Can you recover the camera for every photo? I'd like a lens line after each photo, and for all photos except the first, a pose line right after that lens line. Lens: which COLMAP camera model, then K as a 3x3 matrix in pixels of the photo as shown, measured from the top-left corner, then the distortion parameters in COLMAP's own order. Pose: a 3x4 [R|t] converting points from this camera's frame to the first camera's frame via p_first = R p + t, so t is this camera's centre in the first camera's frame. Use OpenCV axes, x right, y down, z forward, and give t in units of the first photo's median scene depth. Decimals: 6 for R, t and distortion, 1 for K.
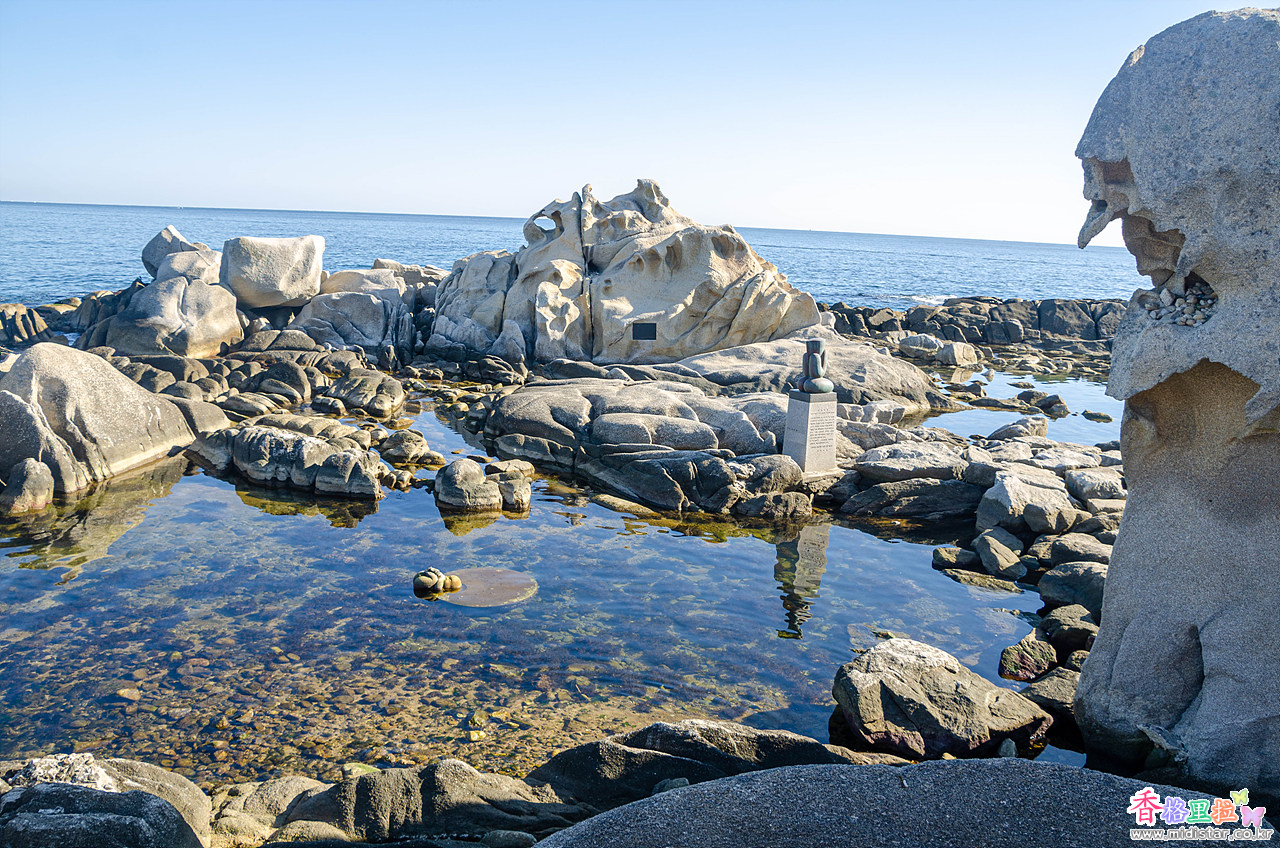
lens RADIAL K [[1064.8, 0, 636.4], [0, 1064.8, 436.6], [0, 0, 1]] dist [-0.128526, 0.117155]
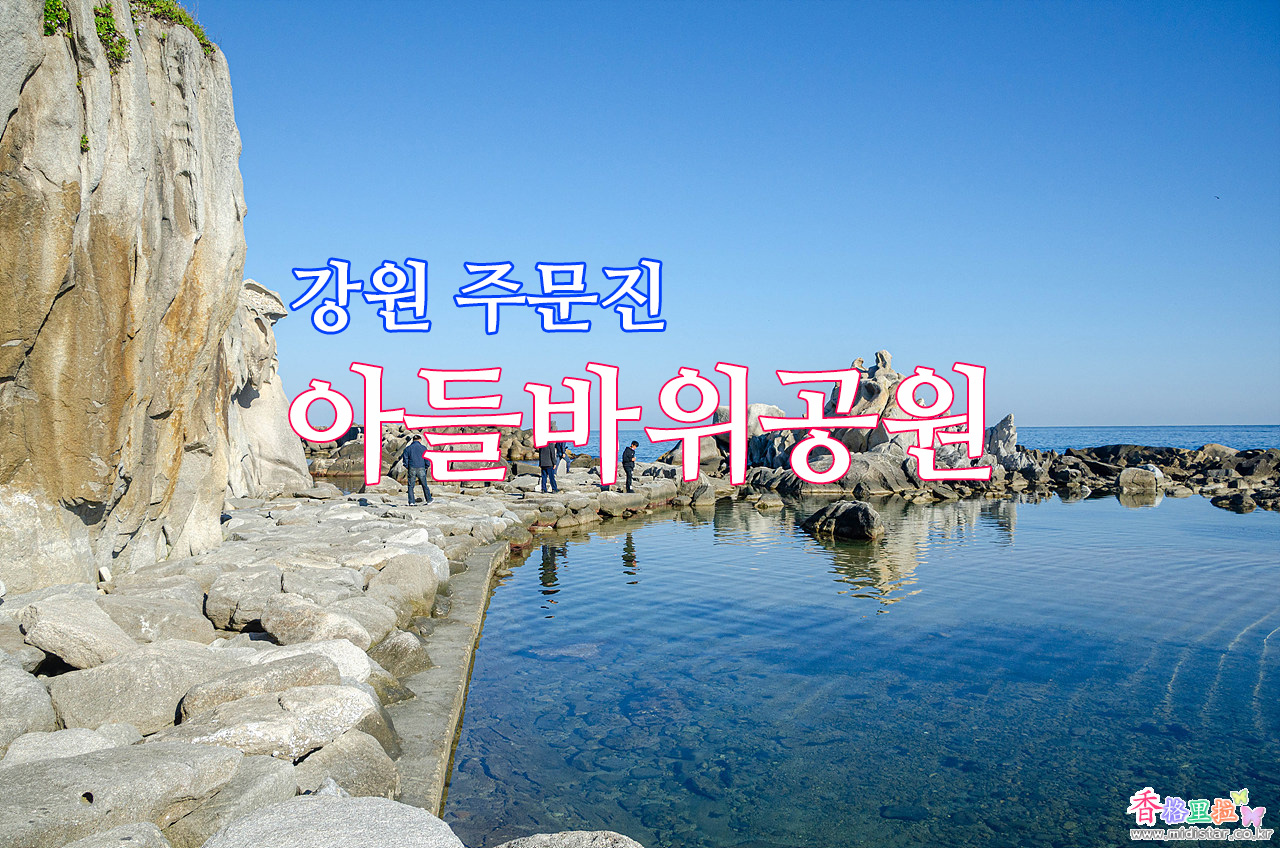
lens RADIAL K [[1064.8, 0, 636.4], [0, 1064.8, 436.6], [0, 0, 1]] dist [-0.128526, 0.117155]
pose [[0.391815, -0.039796, -0.919183, 1.257569], [-0.157687, 0.981376, -0.109705, 0.083896], [0.906430, 0.187927, 0.378243, 0.195275]]
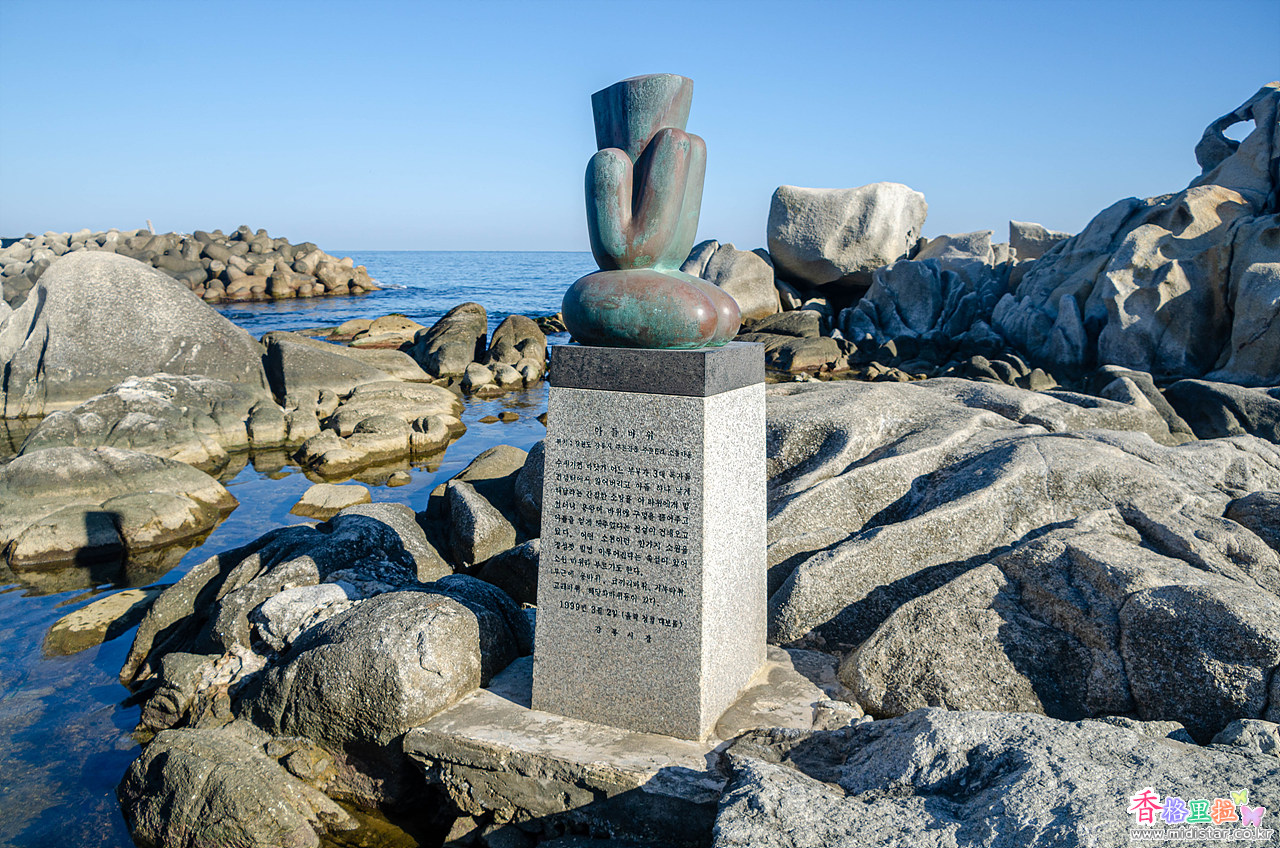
lens RADIAL K [[1064.8, 0, 636.4], [0, 1064.8, 436.6], [0, 0, 1]] dist [-0.128526, 0.117155]
pose [[0.573654, 0.103904, -0.812481, 0.193127], [-0.147443, 0.988818, 0.022353, -0.016264], [0.805718, 0.106972, 0.582559, 0.503473]]
